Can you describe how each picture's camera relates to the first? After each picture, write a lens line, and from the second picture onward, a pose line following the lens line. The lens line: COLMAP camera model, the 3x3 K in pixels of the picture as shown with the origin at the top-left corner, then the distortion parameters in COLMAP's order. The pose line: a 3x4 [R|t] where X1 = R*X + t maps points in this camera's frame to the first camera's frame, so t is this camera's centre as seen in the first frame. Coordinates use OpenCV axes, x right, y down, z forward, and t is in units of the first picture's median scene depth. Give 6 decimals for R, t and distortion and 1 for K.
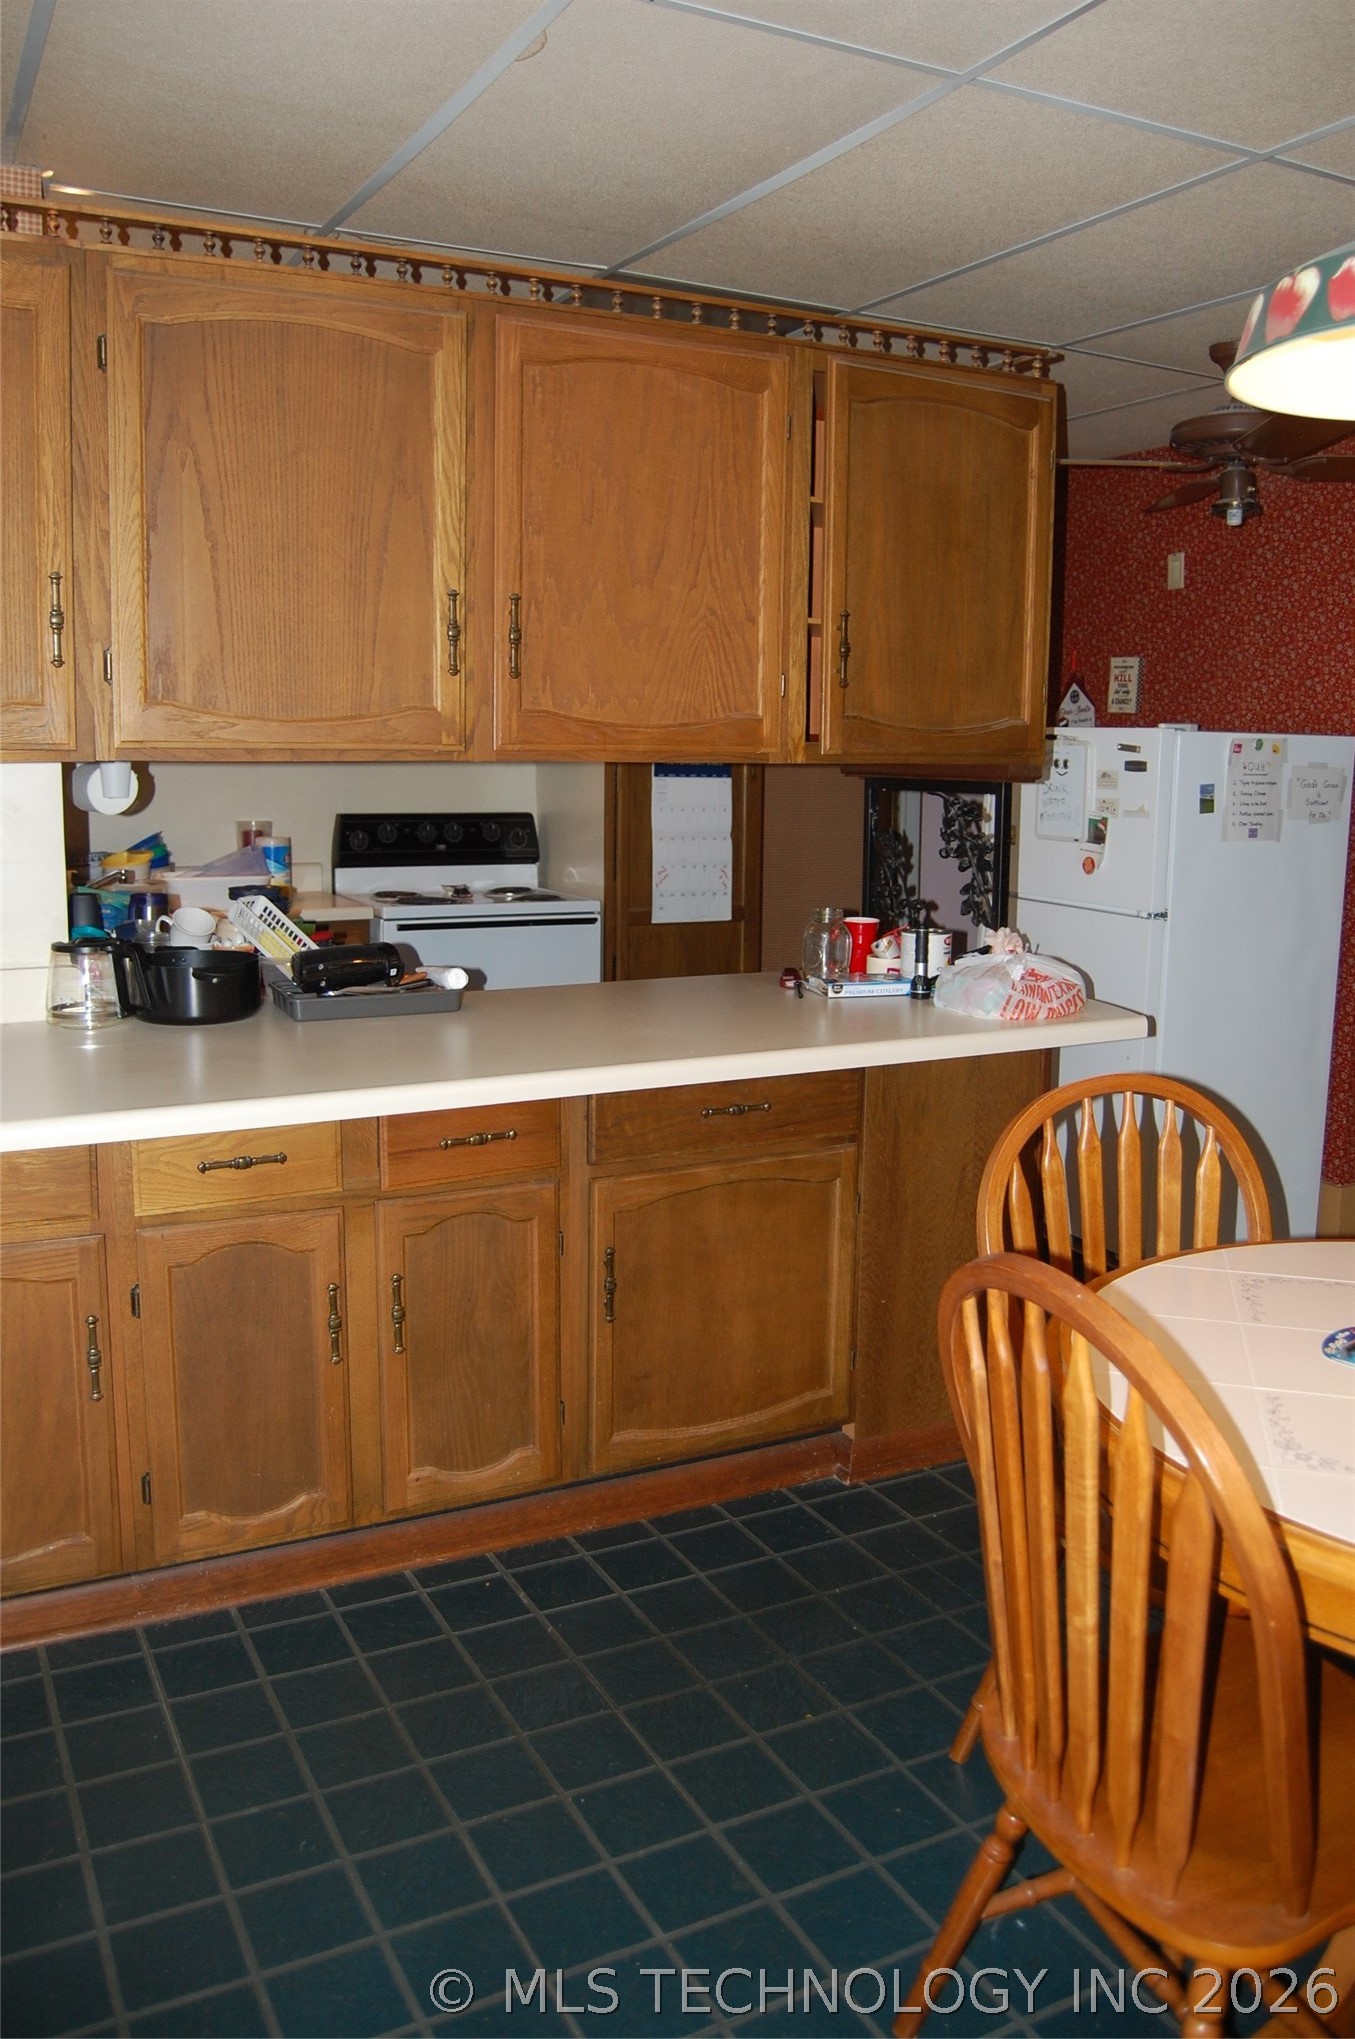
lens RADIAL K [[1609.4, 0, 701.0], [0, 1609.4, 977.9], [0, 0, 1]] dist [-0.093375, 0.037453]
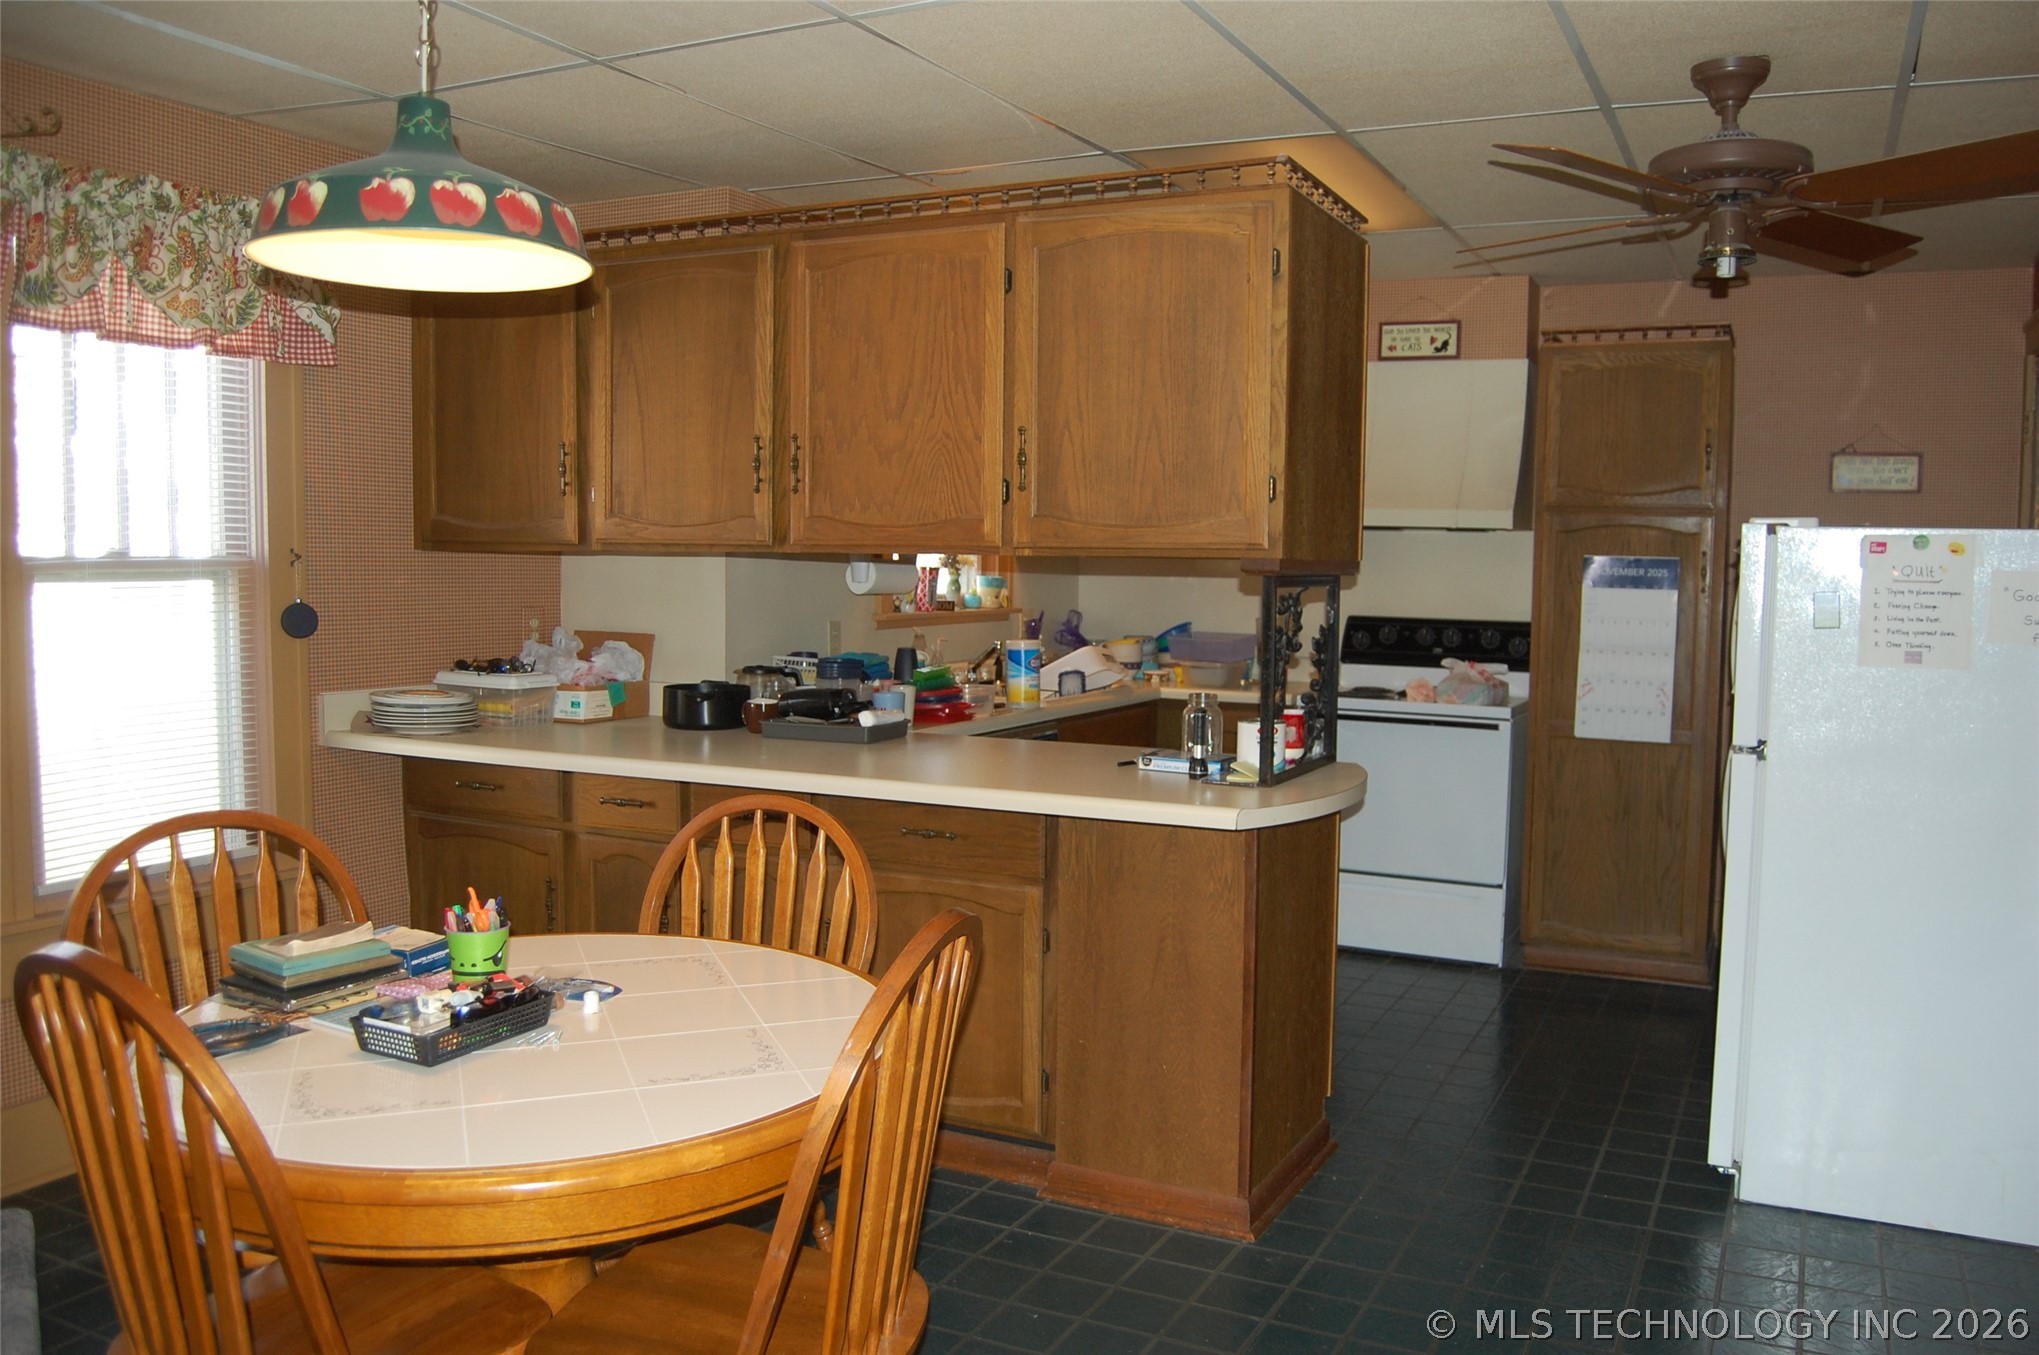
lens RADIAL K [[1609.4, 0, 1025.7], [0, 1609.4, 681.9], [0, 0, 1]] dist [-0.093375, 0.037453]
pose [[0.578167, 0.060089, -0.813702, 1.016234], [-0.122456, 0.992379, -0.013726, -0.024469], [0.806677, 0.107579, 0.581119, 0.315815]]
